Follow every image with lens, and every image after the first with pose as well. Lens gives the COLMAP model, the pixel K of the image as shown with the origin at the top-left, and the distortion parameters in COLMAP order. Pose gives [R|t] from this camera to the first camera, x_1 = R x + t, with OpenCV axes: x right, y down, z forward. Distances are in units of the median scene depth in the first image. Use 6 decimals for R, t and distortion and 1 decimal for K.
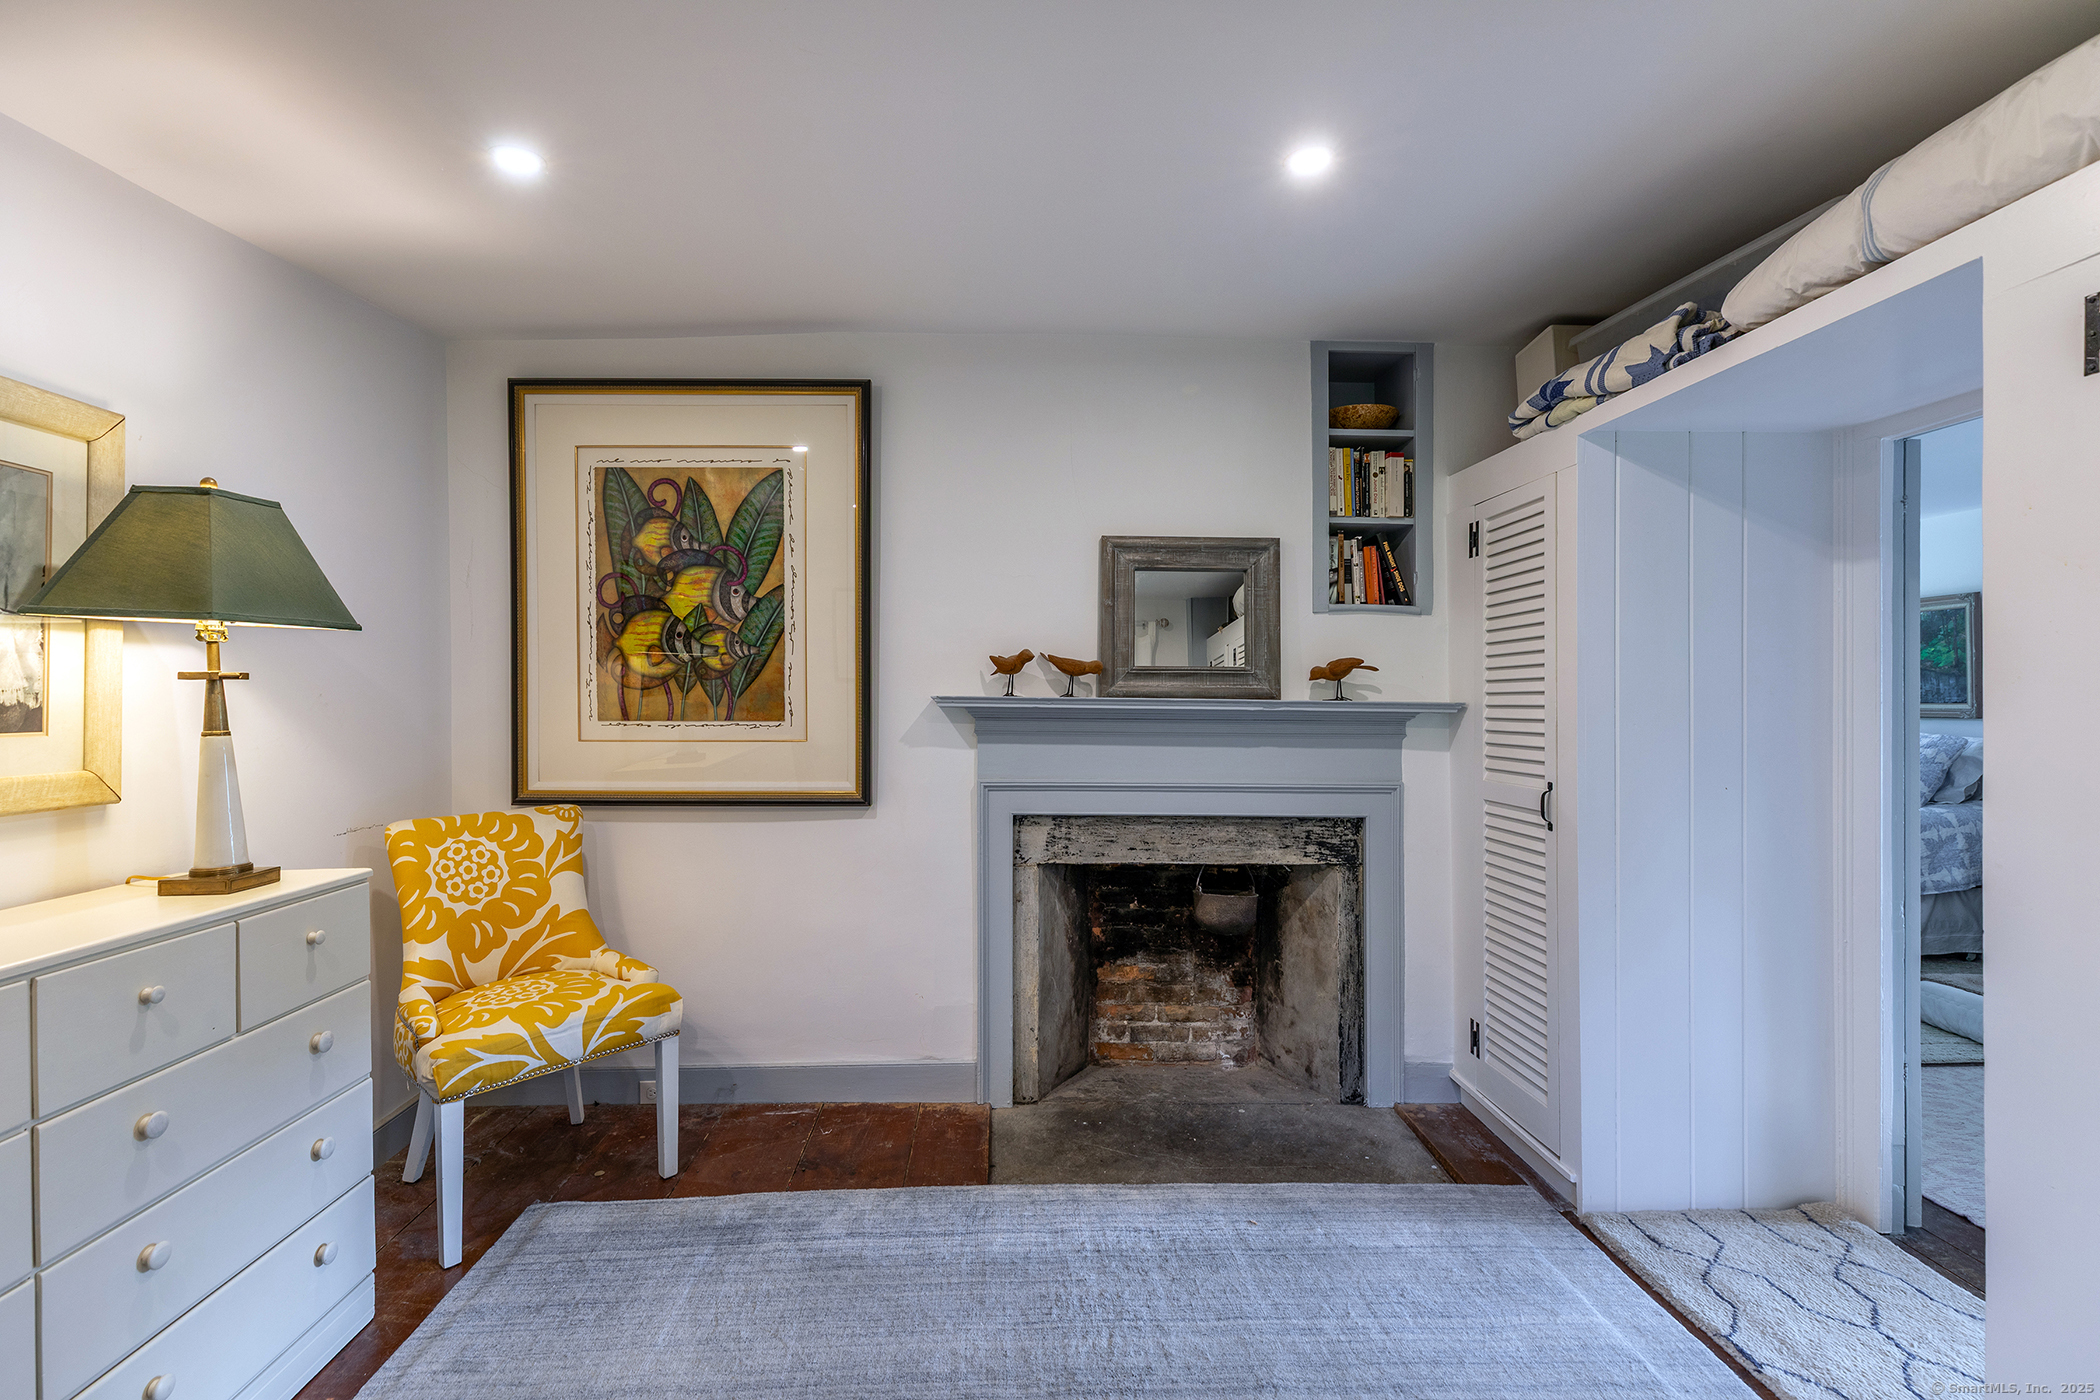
lens RADIAL K [[937.6, 0, 1050.0], [0, 937.6, 700.0], [0, 0, 1]] dist [-0.000138, -0.000032]
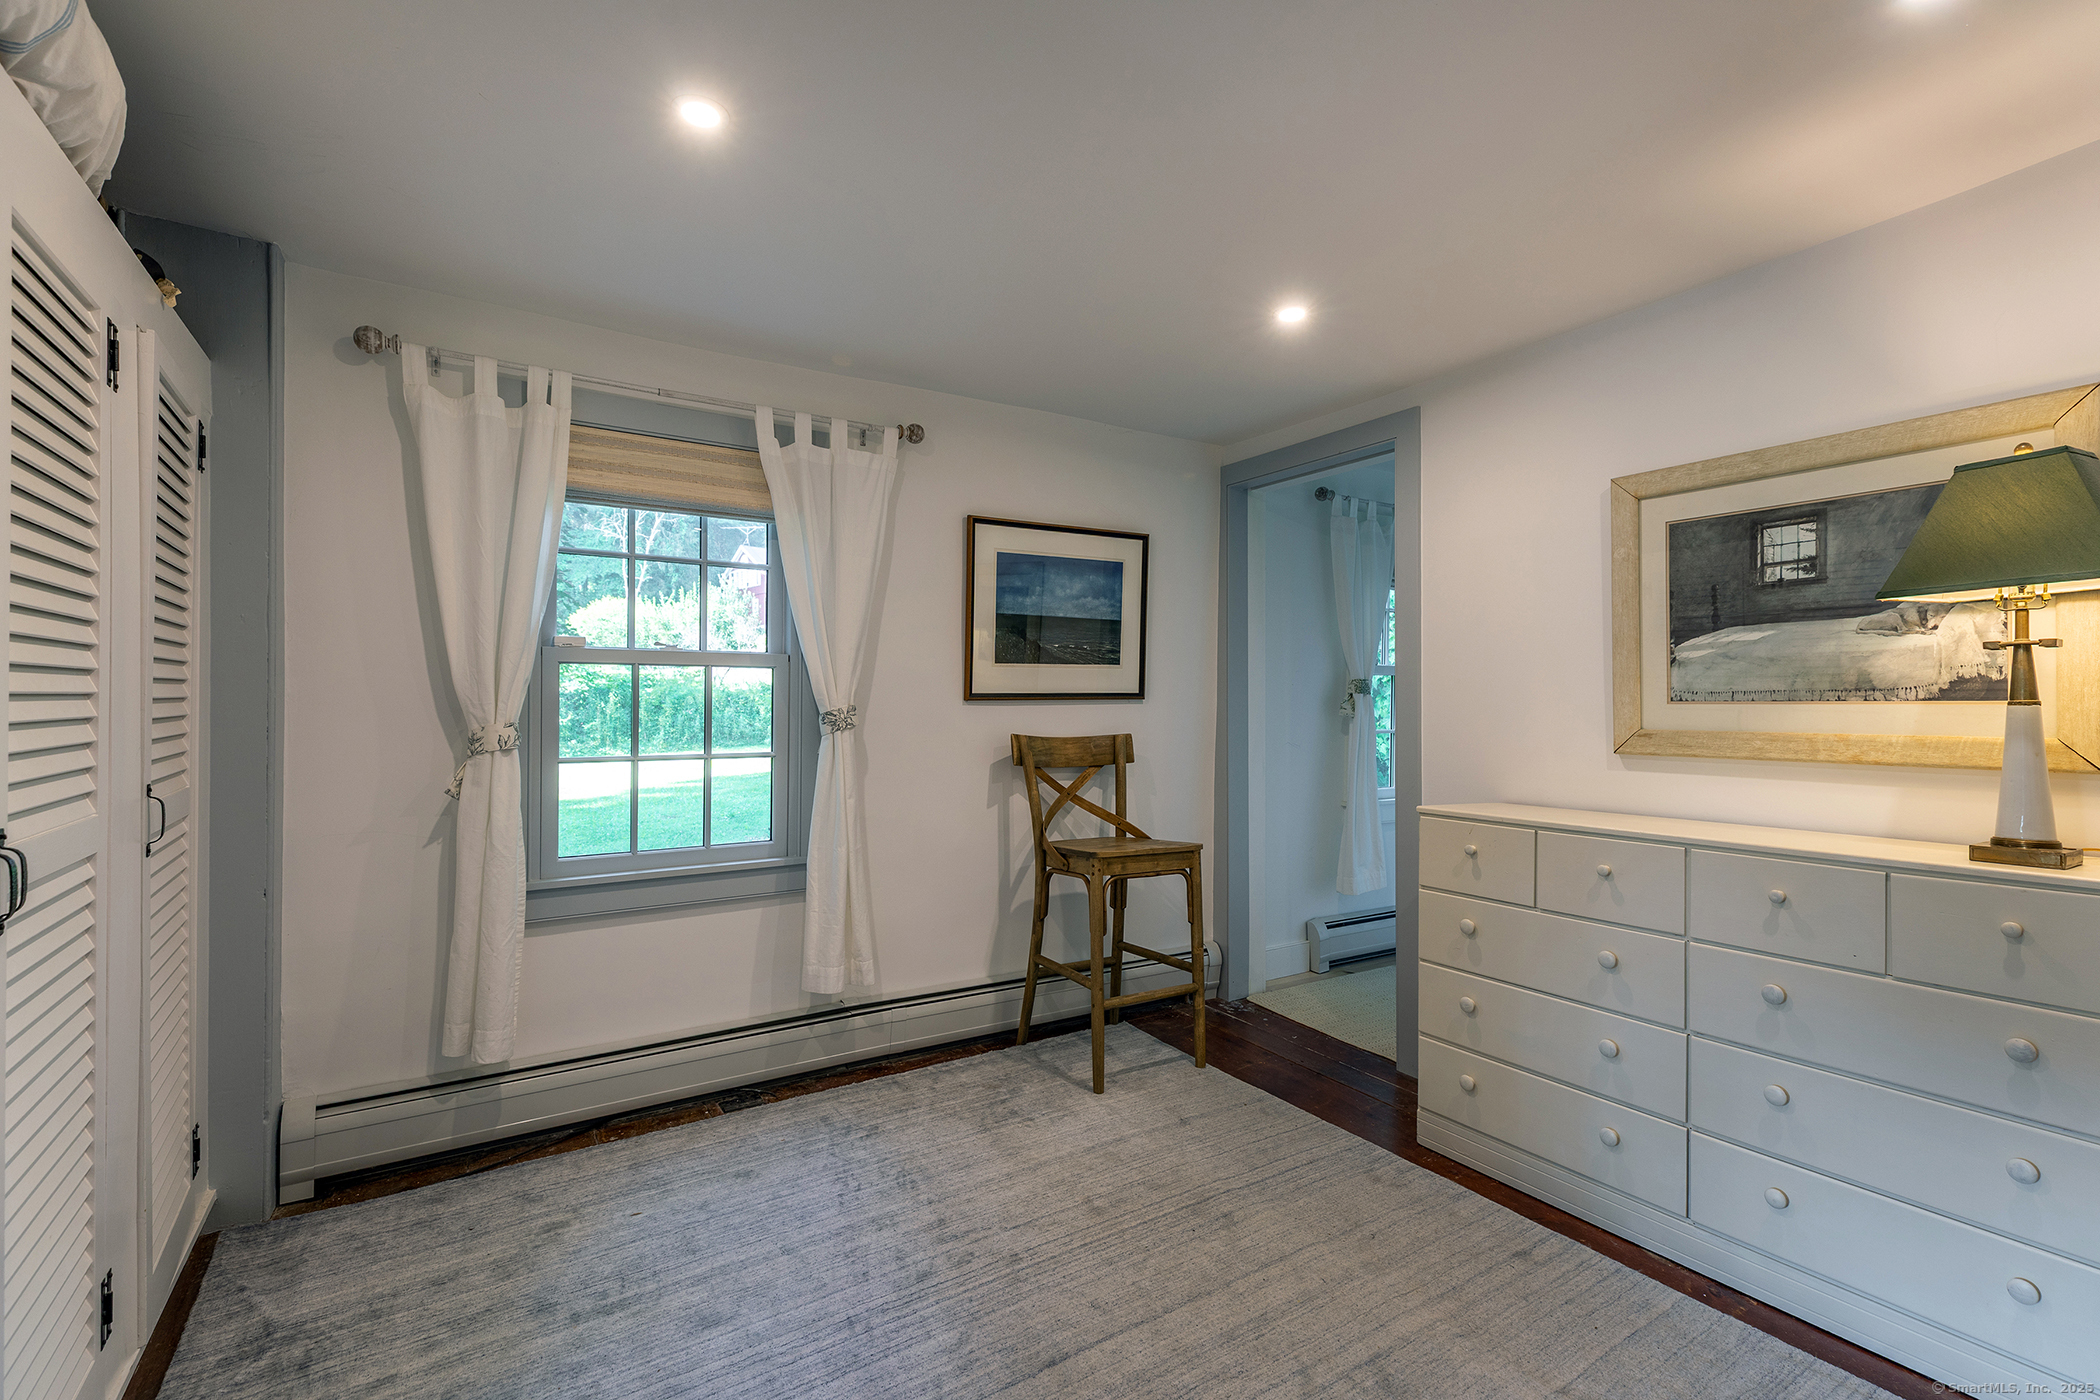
lens RADIAL K [[937.6, 0, 1050.0], [0, 937.6, 700.0], [0, 0, 1]] dist [-0.000138, -0.000032]
pose [[-0.863100, -0.015164, -0.504806, 0.507935], [-0.014707, 0.999880, -0.004890, 0.056992], [0.504820, 0.003203, -0.863219, 1.420509]]
